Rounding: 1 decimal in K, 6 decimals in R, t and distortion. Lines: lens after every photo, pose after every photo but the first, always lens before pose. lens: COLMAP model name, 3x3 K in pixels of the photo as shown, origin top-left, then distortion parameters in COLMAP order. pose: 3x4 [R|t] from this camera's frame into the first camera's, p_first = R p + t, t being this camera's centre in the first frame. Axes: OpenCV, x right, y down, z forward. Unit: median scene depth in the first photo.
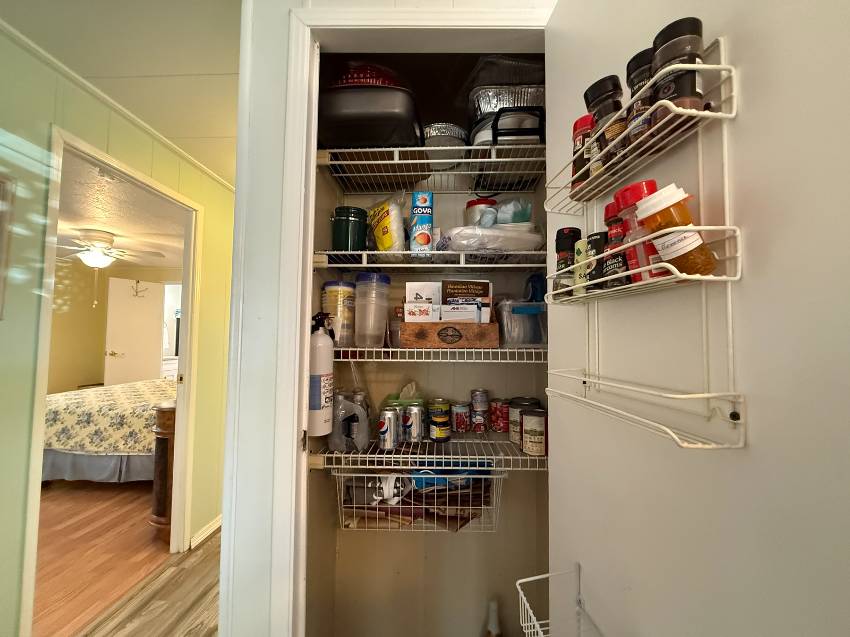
lens RADIAL K [[340.4, 0, 421.9], [0, 340.4, 320.2], [0, 0, 1]] dist [-0.000602, -0.000039]
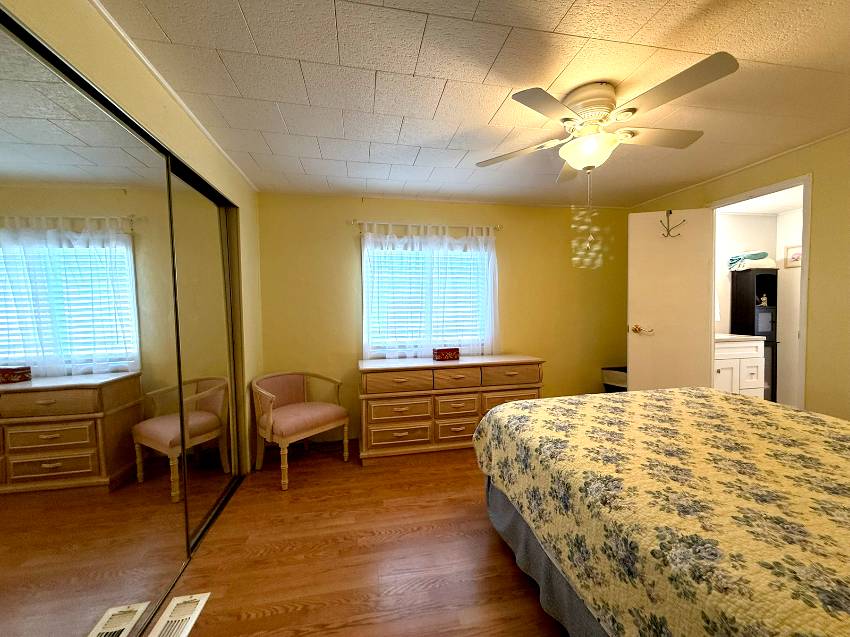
lens RADIAL K [[340.4, 0, 420.8], [0, 340.4, 318.9], [0, 0, 1]] dist [-0.000602, -0.000039]
pose [[0.232954, 0.027921, -0.972087, -0.368702], [0.068504, 0.996634, 0.045042, 0.019902], [0.970072, -0.077084, 0.230257, 0.446879]]
